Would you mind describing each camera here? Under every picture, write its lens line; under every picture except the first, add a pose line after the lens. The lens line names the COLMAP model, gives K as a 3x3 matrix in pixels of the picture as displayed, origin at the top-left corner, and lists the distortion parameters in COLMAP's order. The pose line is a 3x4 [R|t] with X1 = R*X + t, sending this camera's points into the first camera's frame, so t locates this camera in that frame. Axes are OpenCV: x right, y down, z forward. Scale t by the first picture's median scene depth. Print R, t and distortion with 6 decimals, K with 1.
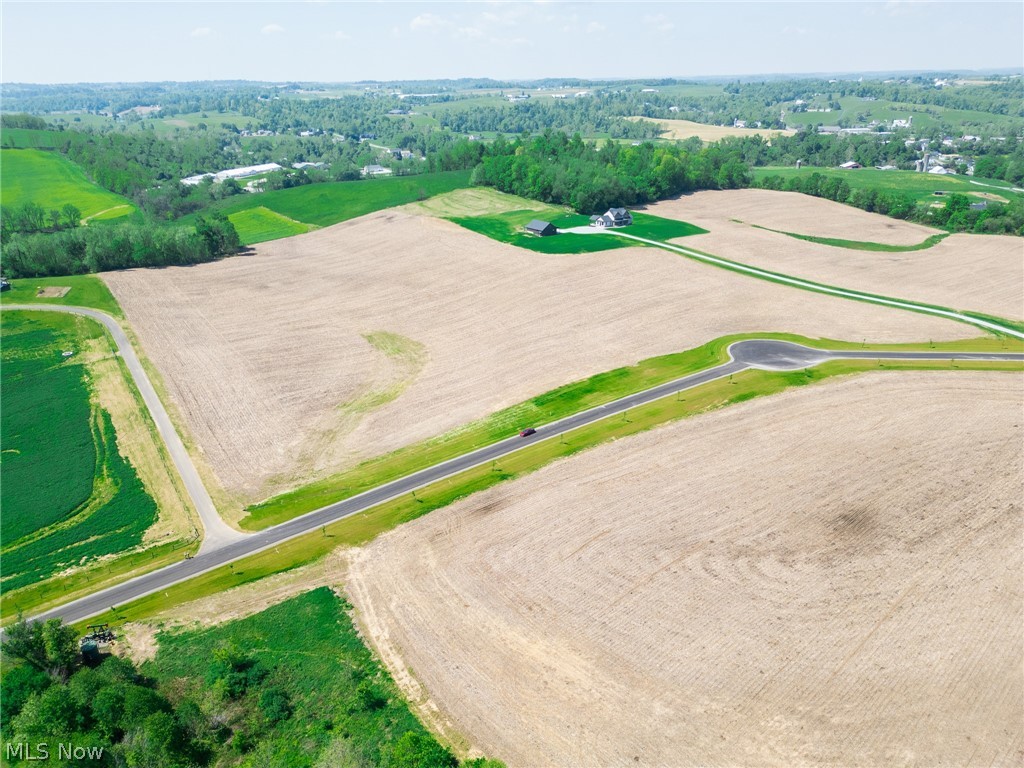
lens RADIAL K [[715.7, 0, 509.6], [0, 715.7, 384.1], [0, 0, 1]] dist [0.063738, -0.058677]
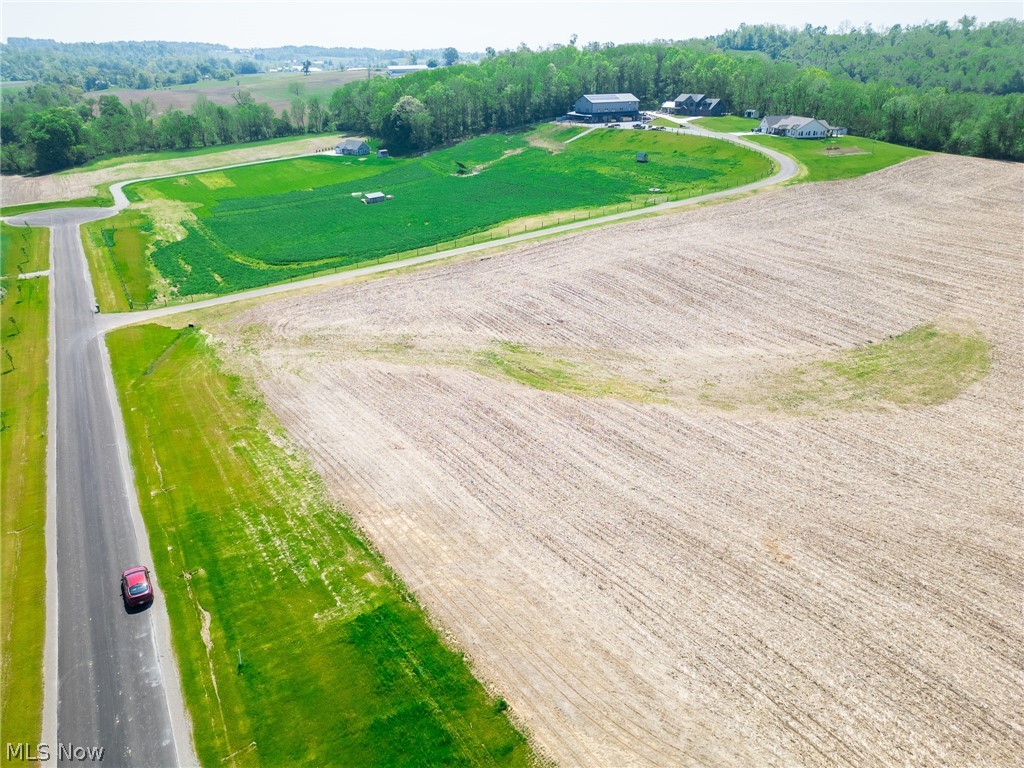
lens RADIAL K [[715.7, 0, 508.7], [0, 715.7, 377.0], [0, 0, 1]] dist [0.063738, -0.058677]
pose [[-0.061656, 0.413487, -0.908420, 0.206960], [-0.387457, 0.828859, 0.403571, -0.143641], [0.919824, 0.376856, 0.109104, 0.963300]]
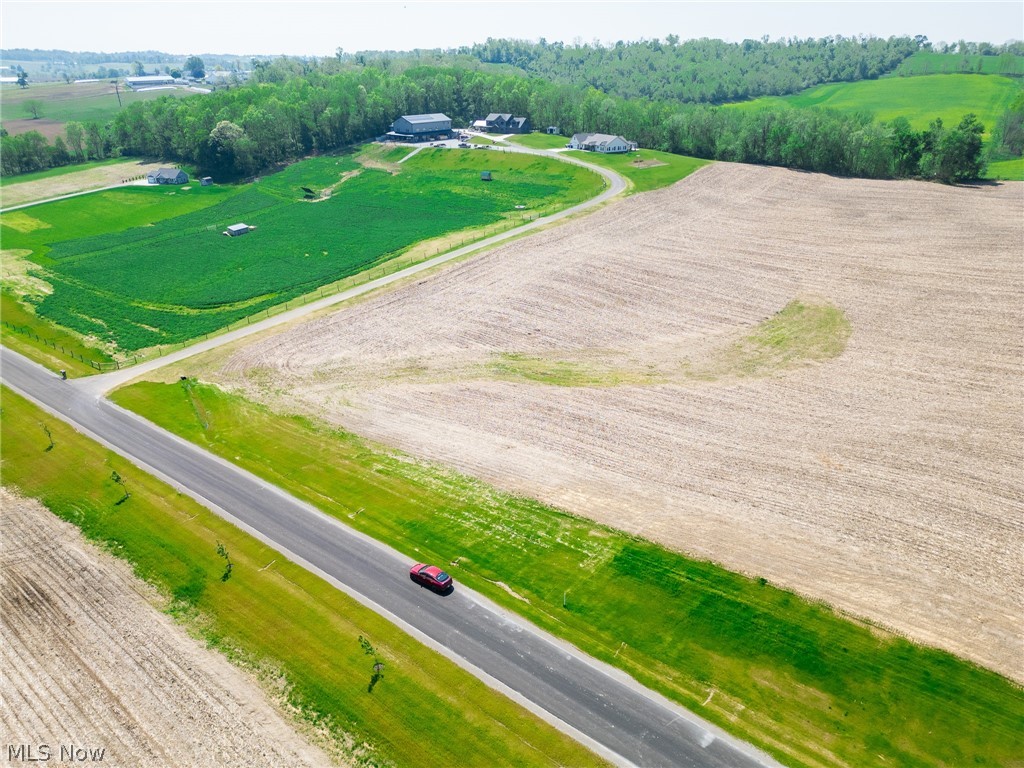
lens RADIAL K [[715.7, 0, 508.0], [0, 715.7, 375.1], [0, 0, 1]] dist [0.063738, -0.058677]
pose [[0.278440, 0.392853, -0.876435, 0.264978], [-0.372678, 0.885217, 0.278391, -0.111851], [0.885202, 0.249113, 0.392888, 0.789565]]
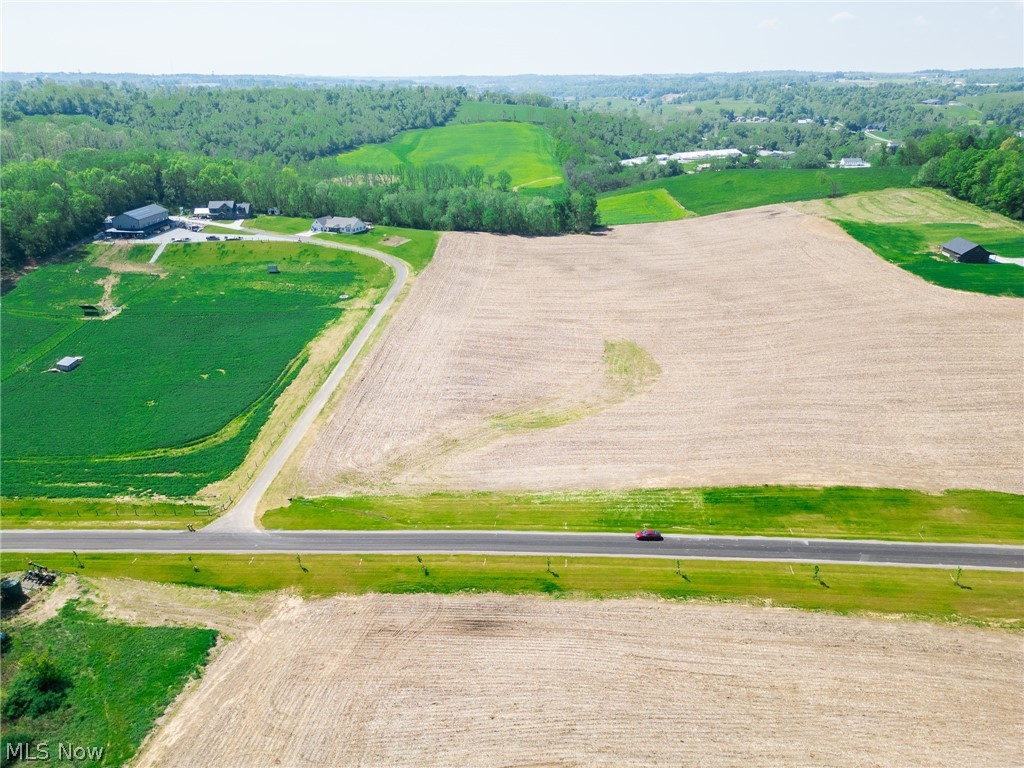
lens RADIAL K [[715.7, 0, 505.1], [0, 715.7, 374.6], [0, 0, 1]] dist [0.063738, -0.058677]
pose [[0.772615, 0.250000, -0.583580, 0.246217], [-0.250877, 0.964616, 0.081091, -0.086839], [0.583203, 0.083755, 0.807997, 0.337137]]
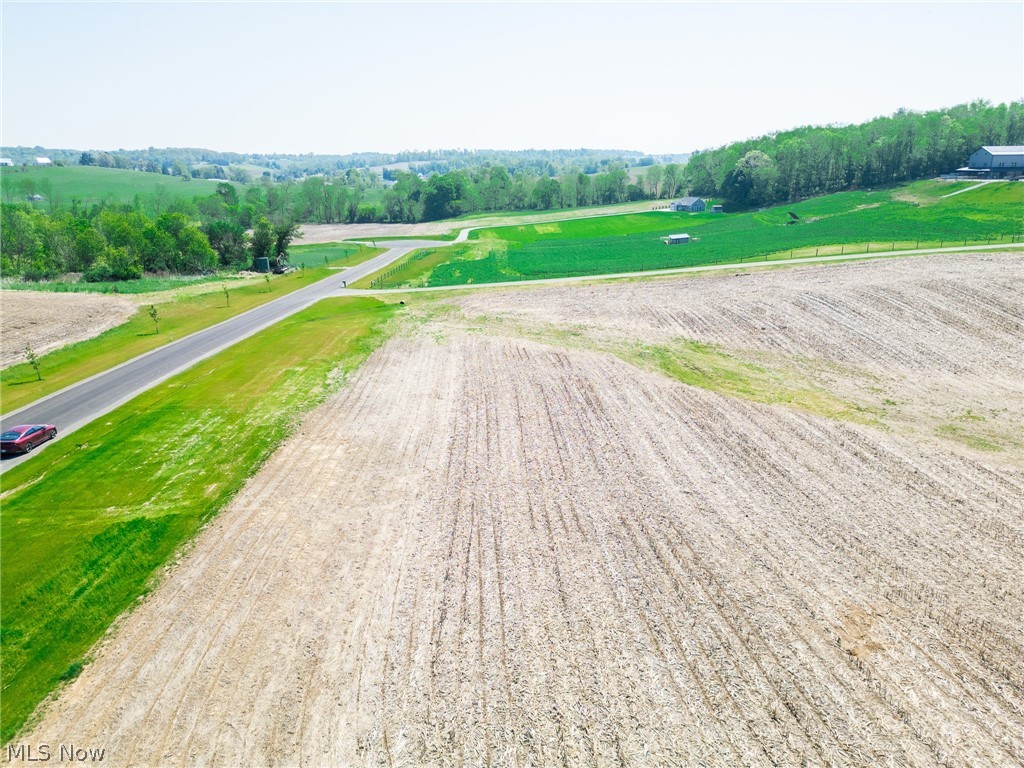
lens RADIAL K [[715.7, 0, 508.2], [0, 715.7, 376.9], [0, 0, 1]] dist [0.063738, -0.058677]
pose [[-0.549144, 0.248651, -0.797881, 0.108787], [-0.317247, 0.821230, 0.474273, -0.097118], [0.773172, 0.513570, -0.372090, 1.077915]]
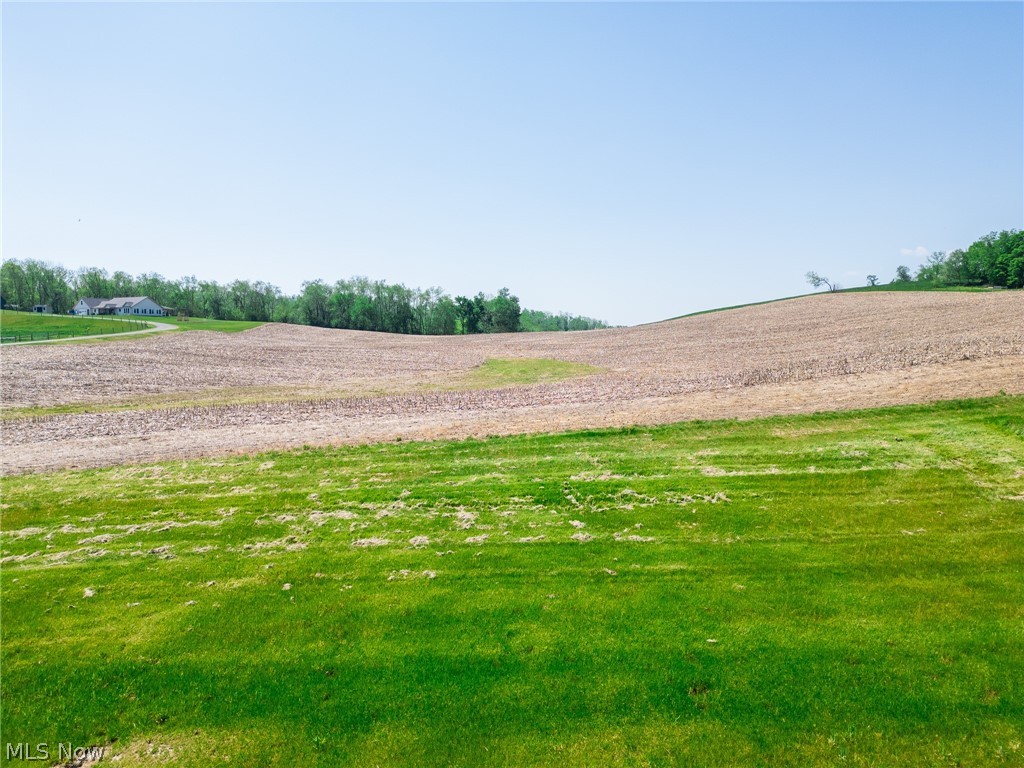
lens RADIAL K [[715.7, 0, 512.1], [0, 715.7, 377.5], [0, 0, 1]] dist [0.063738, -0.058677]
pose [[0.808780, 0.034647, -0.587090, 0.034139], [-0.232414, 0.935834, -0.264949, 0.049085], [0.540239, 0.350733, 0.764937, 0.902414]]
